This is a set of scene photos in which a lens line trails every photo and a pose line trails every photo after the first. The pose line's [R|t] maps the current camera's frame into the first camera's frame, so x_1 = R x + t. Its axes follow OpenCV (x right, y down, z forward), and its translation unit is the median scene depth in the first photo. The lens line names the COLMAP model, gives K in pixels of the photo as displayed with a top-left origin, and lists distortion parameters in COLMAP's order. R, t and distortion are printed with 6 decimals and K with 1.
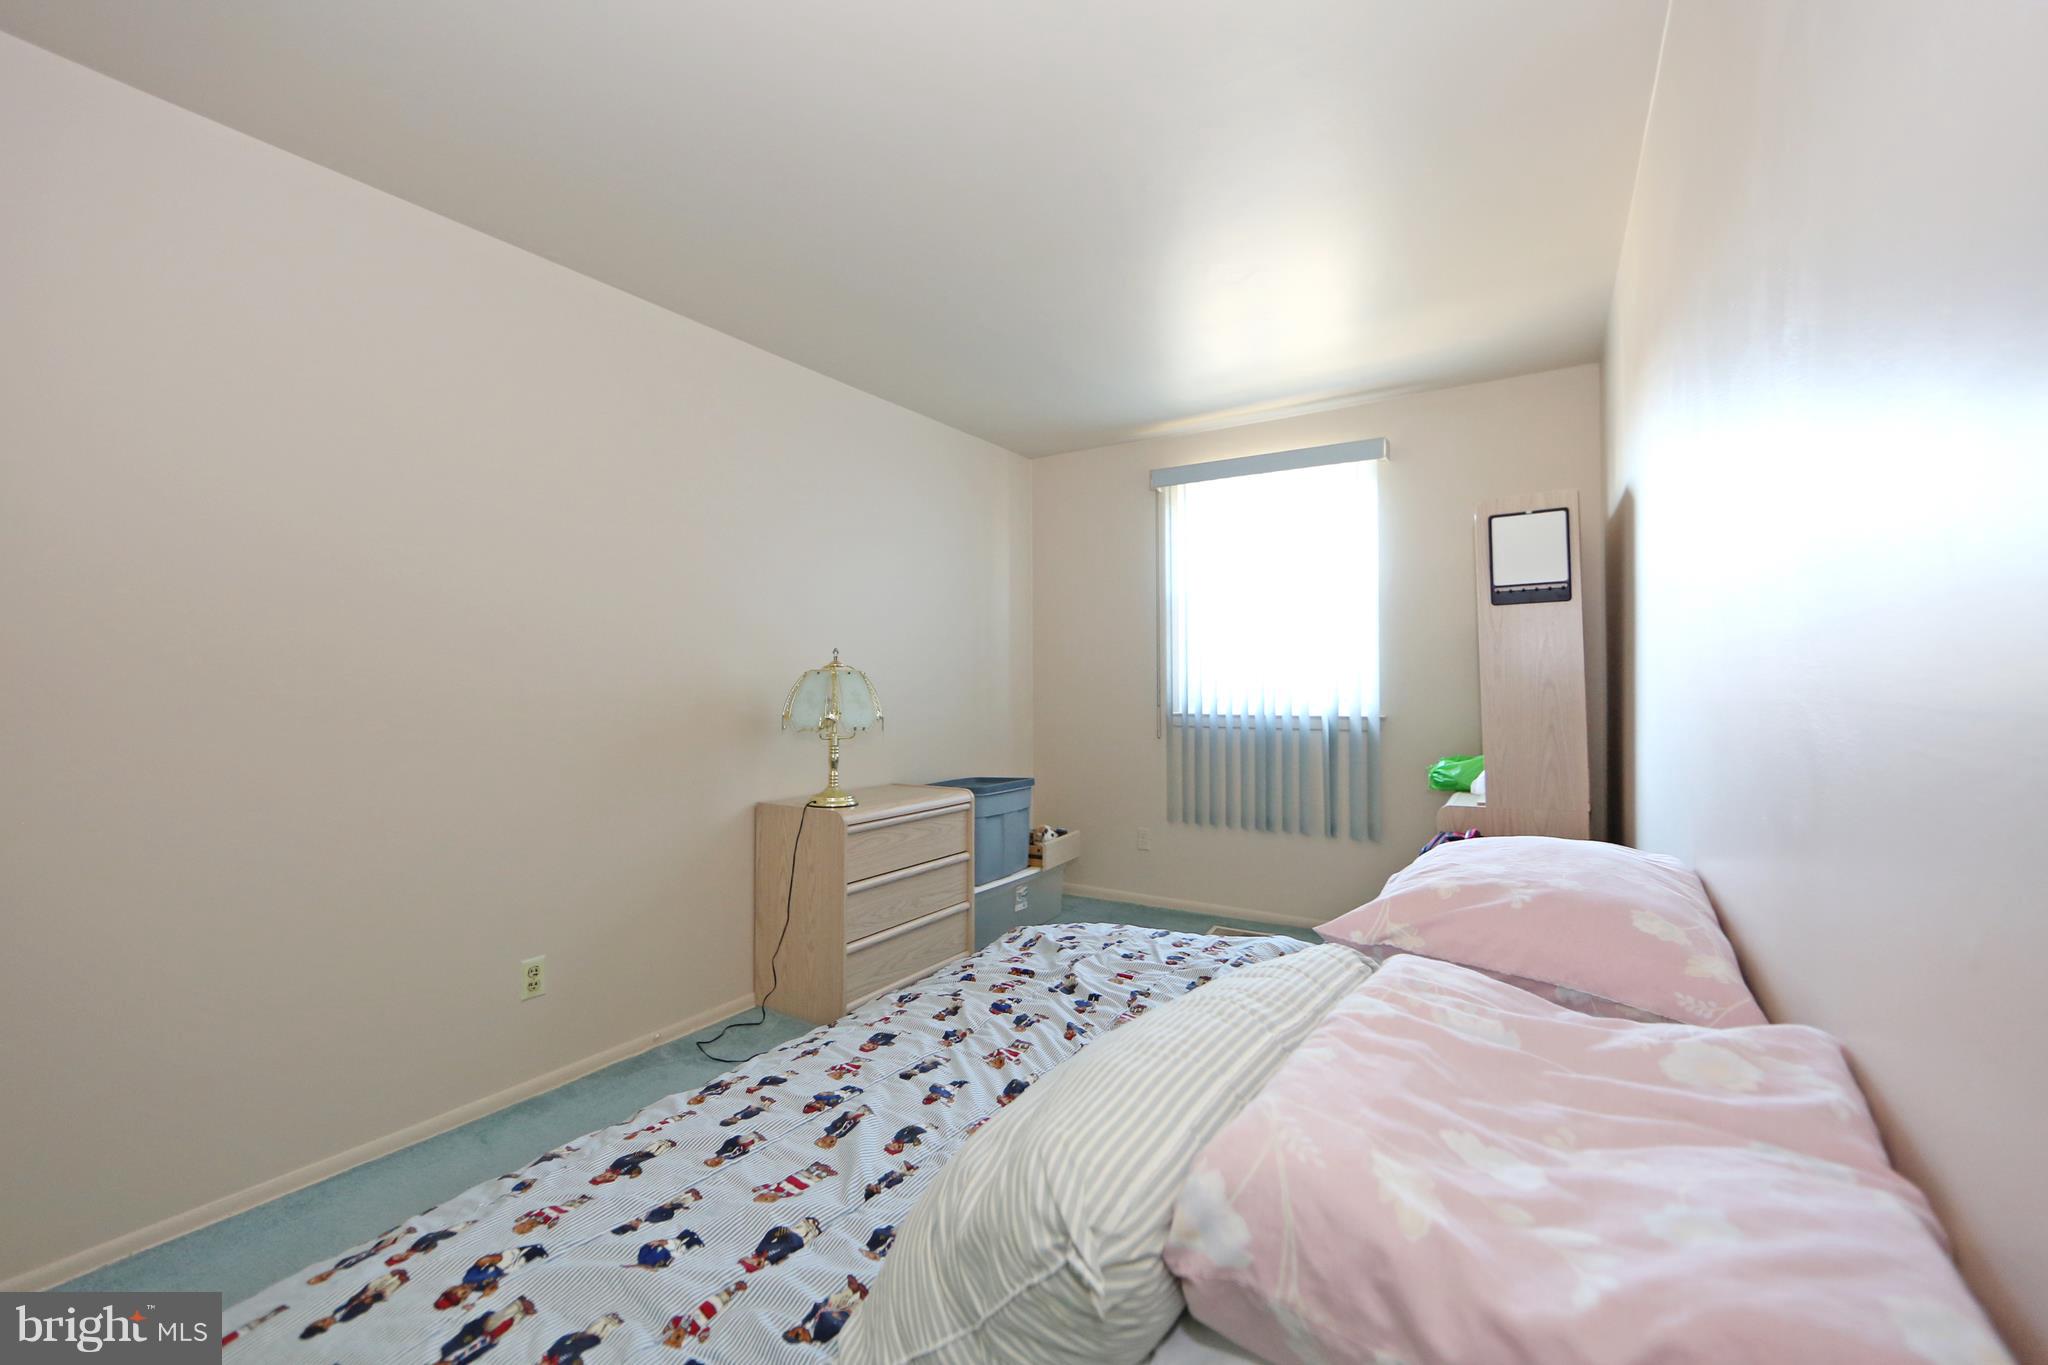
lens RADIAL K [[811.2, 0, 1014.0], [0, 811.2, 674.7], [0, 0, 1]] dist [-0.010611, 0.001328]
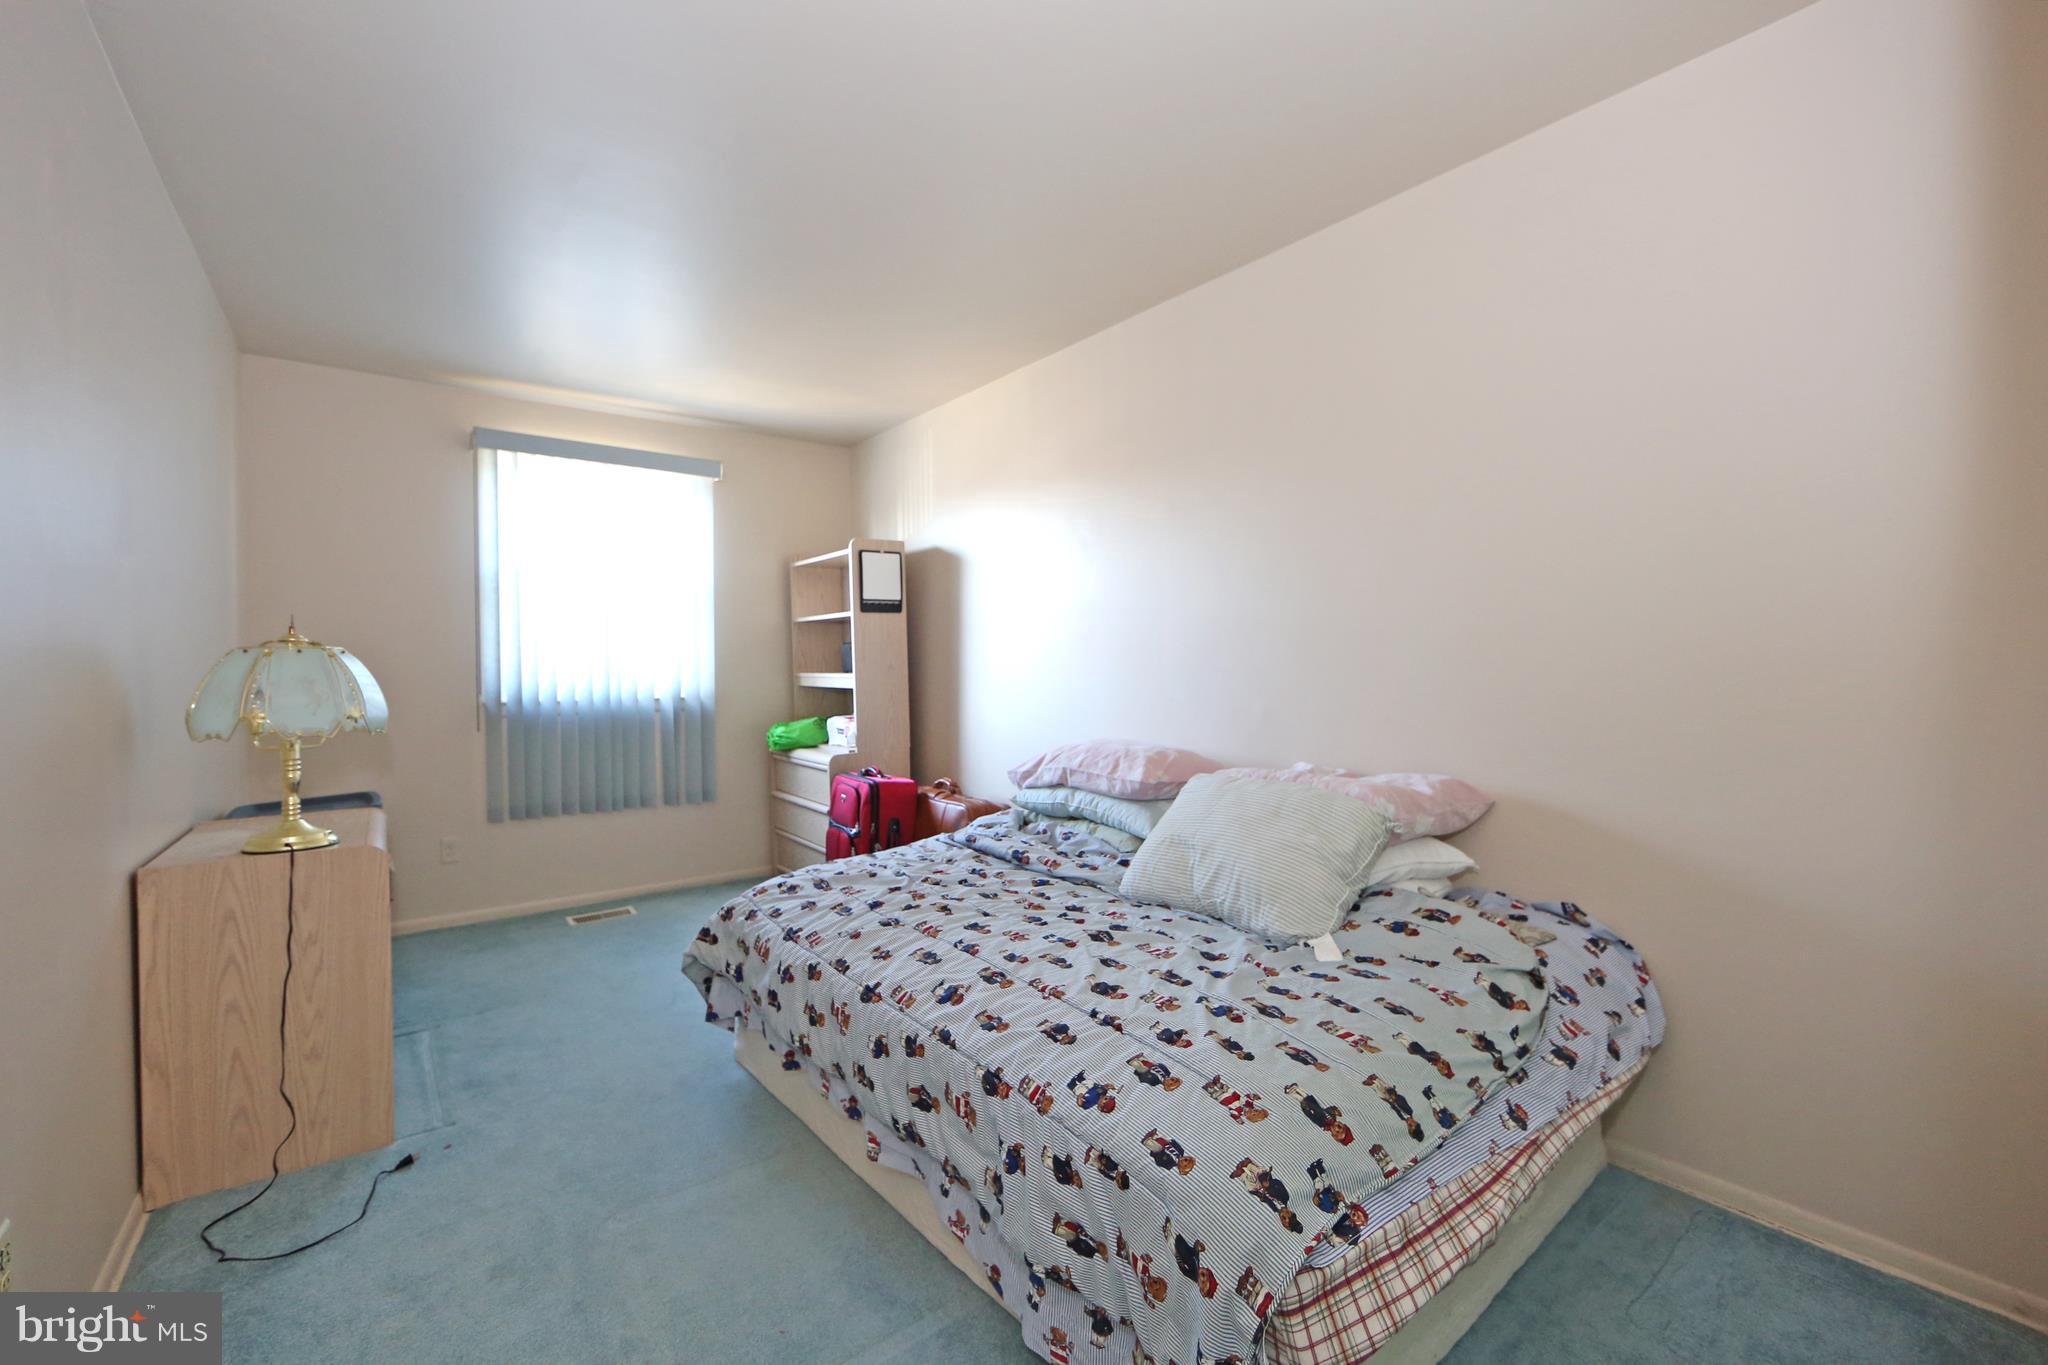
lens RADIAL K [[811.2, 0, 1014.0], [0, 811.2, 674.7], [0, 0, 1]] dist [-0.010611, 0.001328]
pose [[0.349938, -0.006173, 0.936753, -0.507389], [-0.002591, 0.999968, 0.007557, 0.010646], [-0.936769, -0.005071, 0.349911, 0.177003]]
